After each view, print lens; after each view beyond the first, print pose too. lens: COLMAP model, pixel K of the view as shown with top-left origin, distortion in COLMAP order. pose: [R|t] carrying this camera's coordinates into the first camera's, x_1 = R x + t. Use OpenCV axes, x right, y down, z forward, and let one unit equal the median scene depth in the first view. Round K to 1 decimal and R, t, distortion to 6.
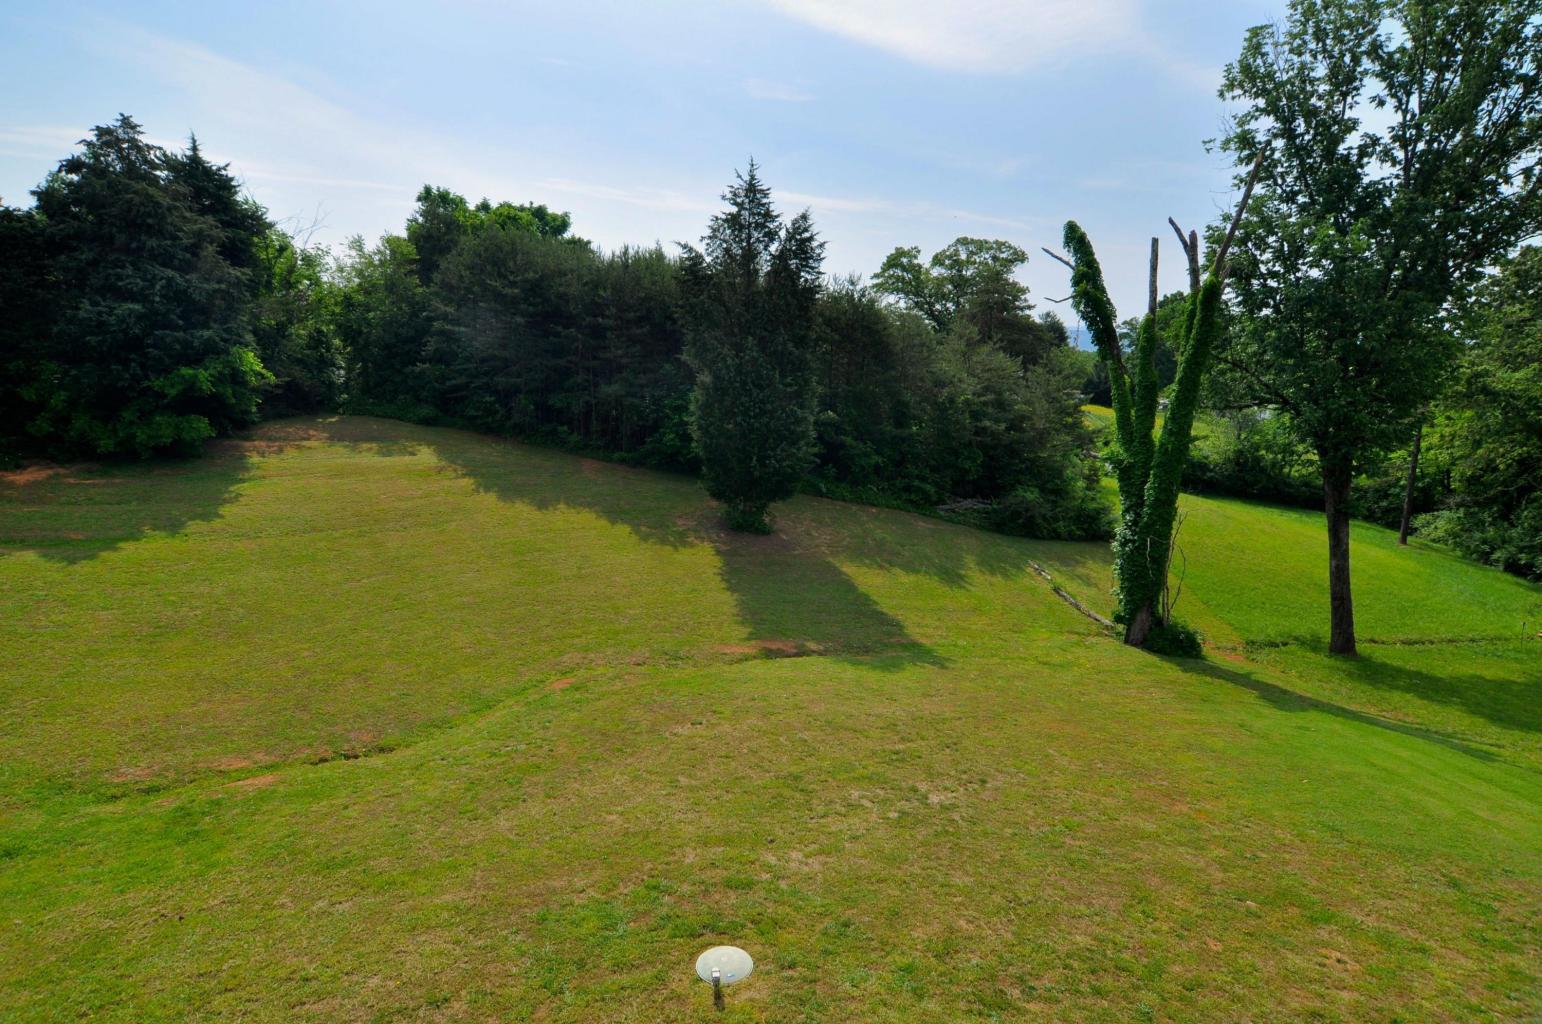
lens RADIAL K [[826.8, 0, 774.5], [0, 826.8, 504.9], [0, 0, 1]] dist [-0.009533, -0.007884]
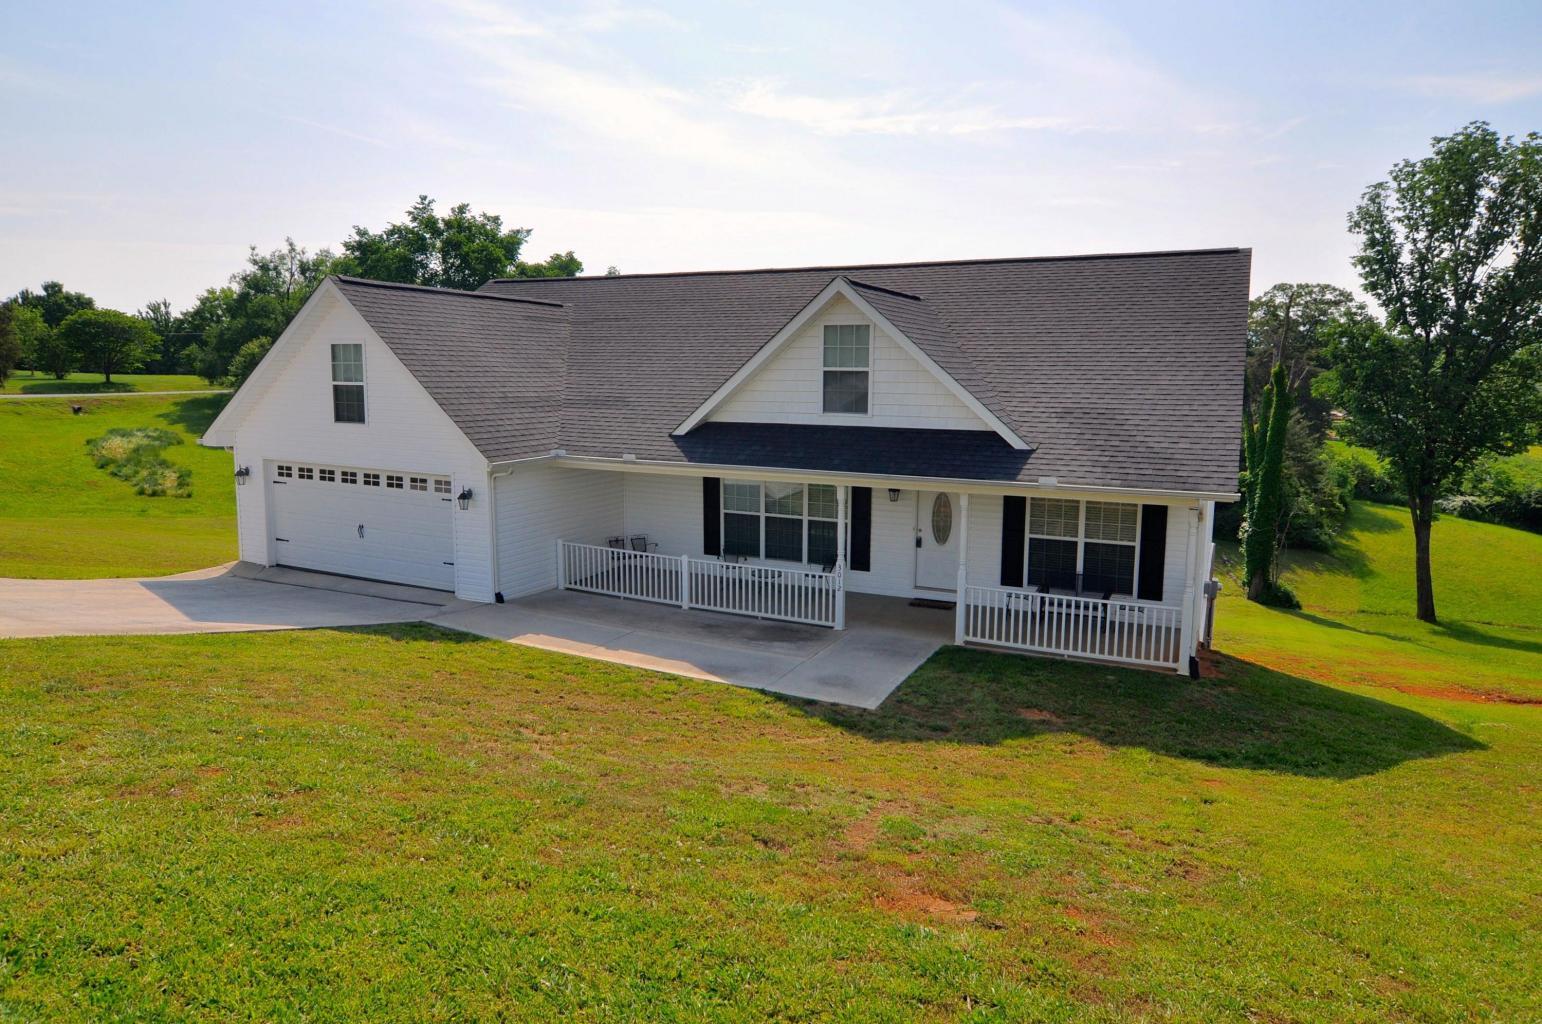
lens RADIAL K [[944.0, 0, 769.8], [0, 944.0, 504.6], [0, 0, 1]] dist [-0.013428, 0.000815]
pose [[0.920677, 0.032079, -0.389005, 0.244431], [-0.050349, 0.998051, -0.036860, 0.087596], [0.387064, 0.053522, 0.920498, -0.829521]]
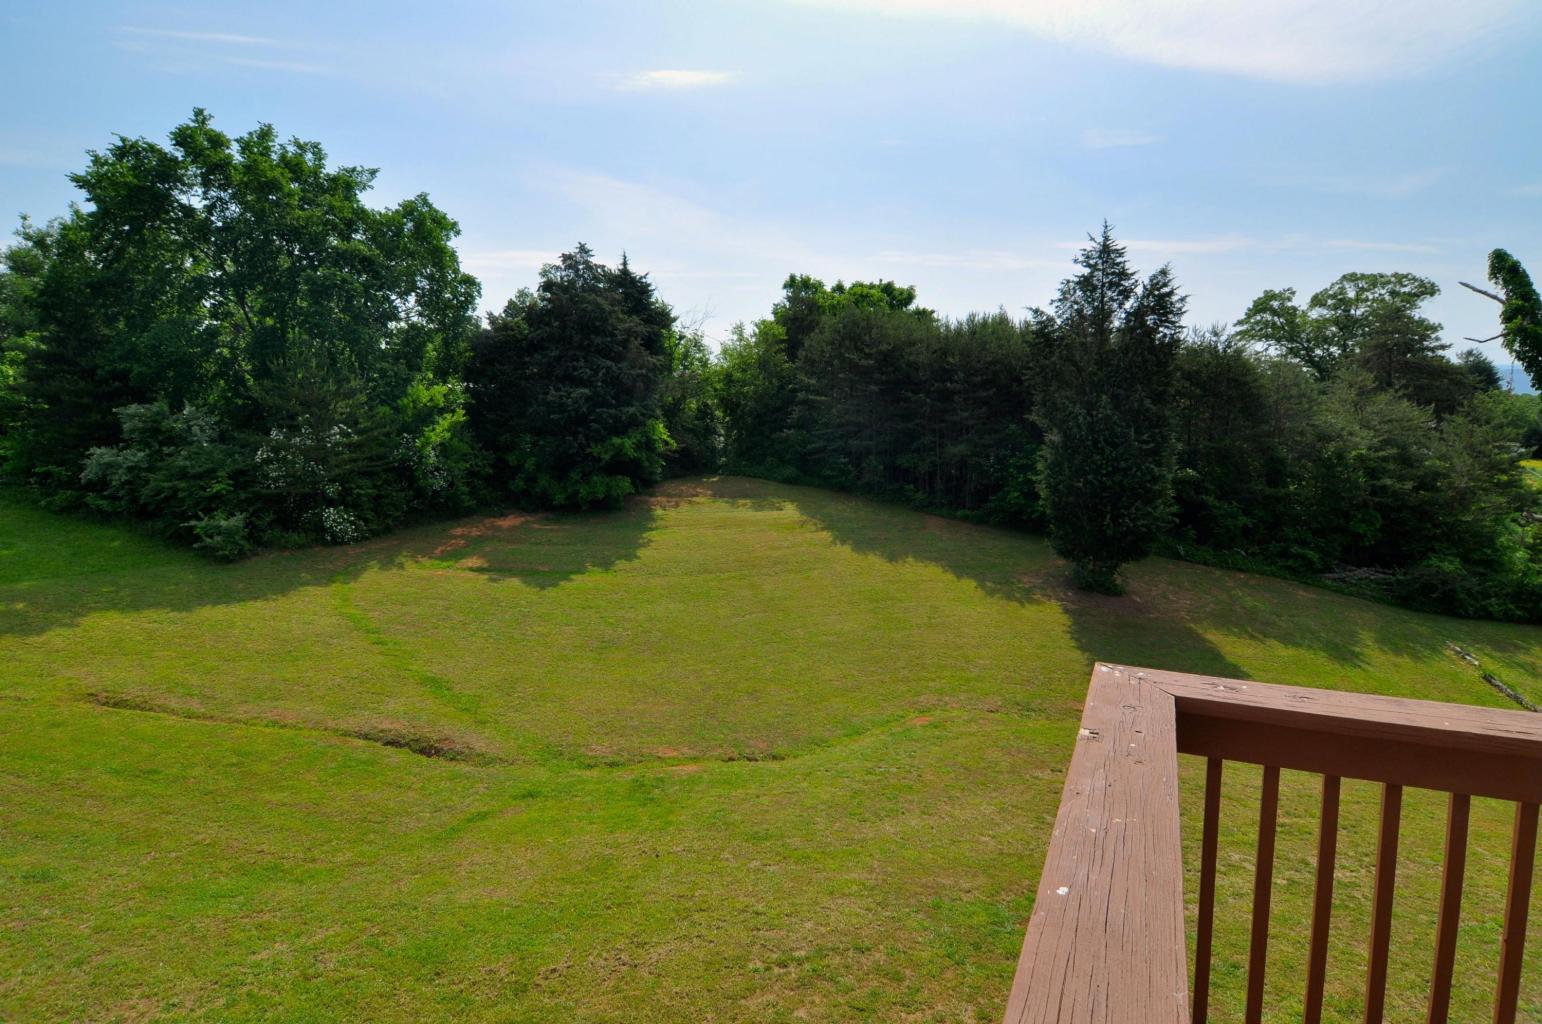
lens RADIAL K [[826.8, 0, 773.1], [0, 826.8, 504.8], [0, 0, 1]] dist [-0.009533, -0.007884]
pose [[0.925153, 0.008407, -0.379502, -0.017976], [-0.036131, 0.997166, -0.065992, 0.008138], [0.377871, 0.074764, 0.922835, -0.056000]]
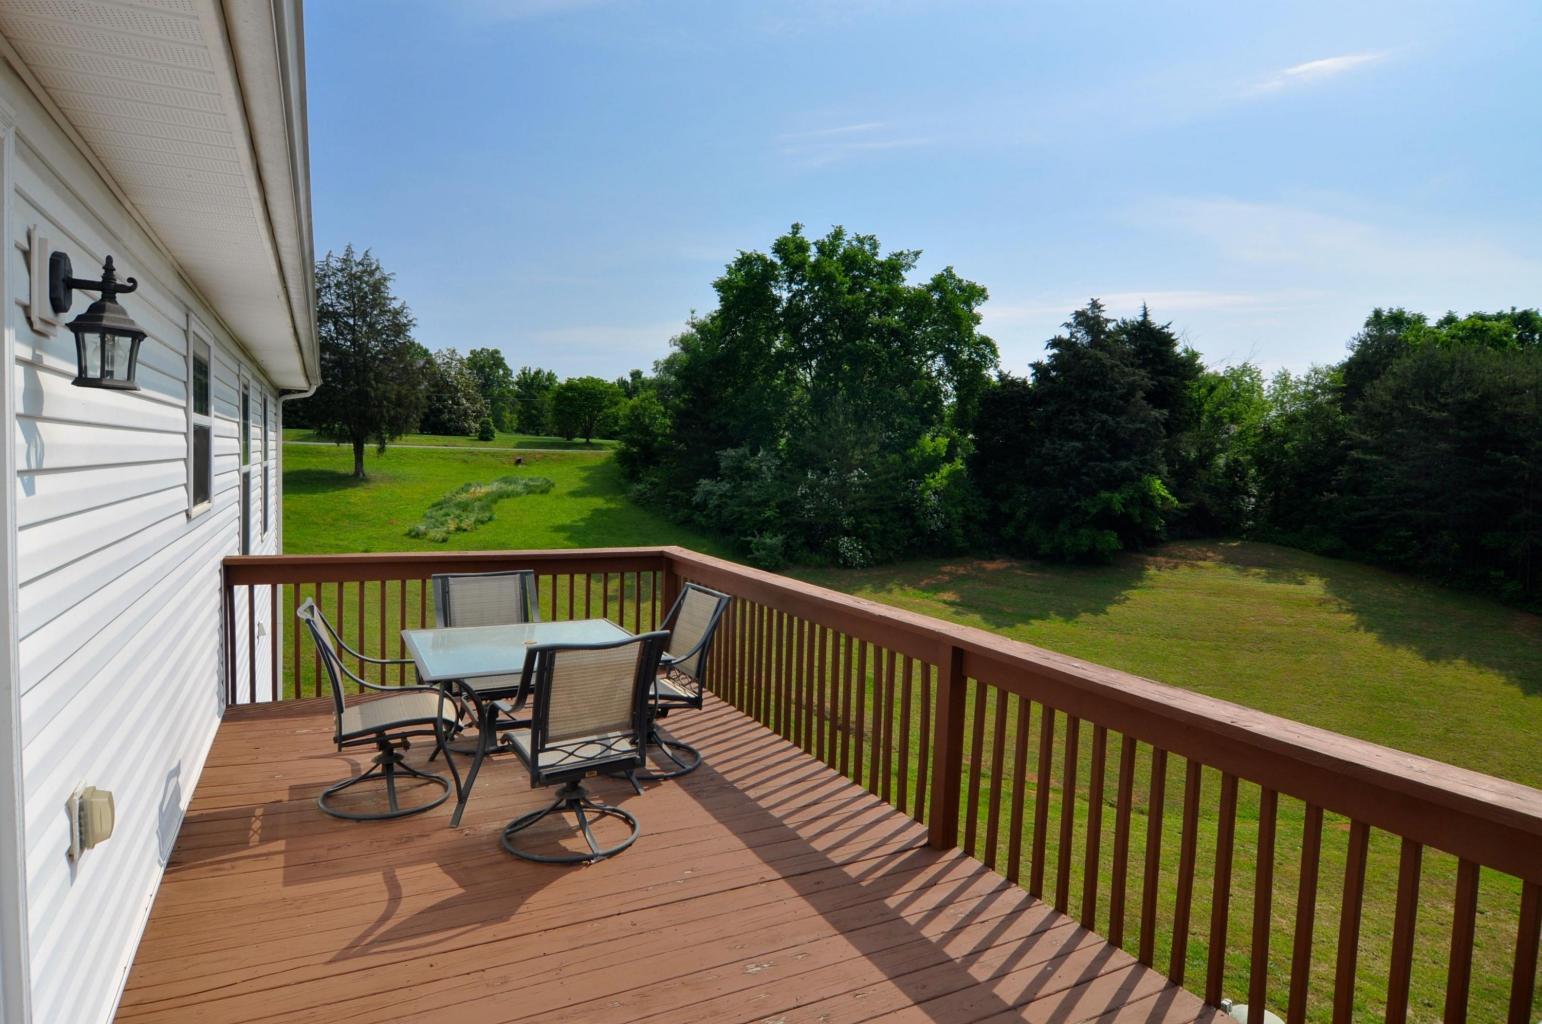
lens RADIAL K [[874.5, 0, 766.6], [0, 874.5, 506.5], [0, 0, 1]] dist [-0.021980, -0.001574]
pose [[0.489246, 0.030732, -0.871604, 0.163590], [-0.165941, 0.984403, -0.058437, 0.015140], [0.856214, 0.173225, 0.486715, -0.066162]]
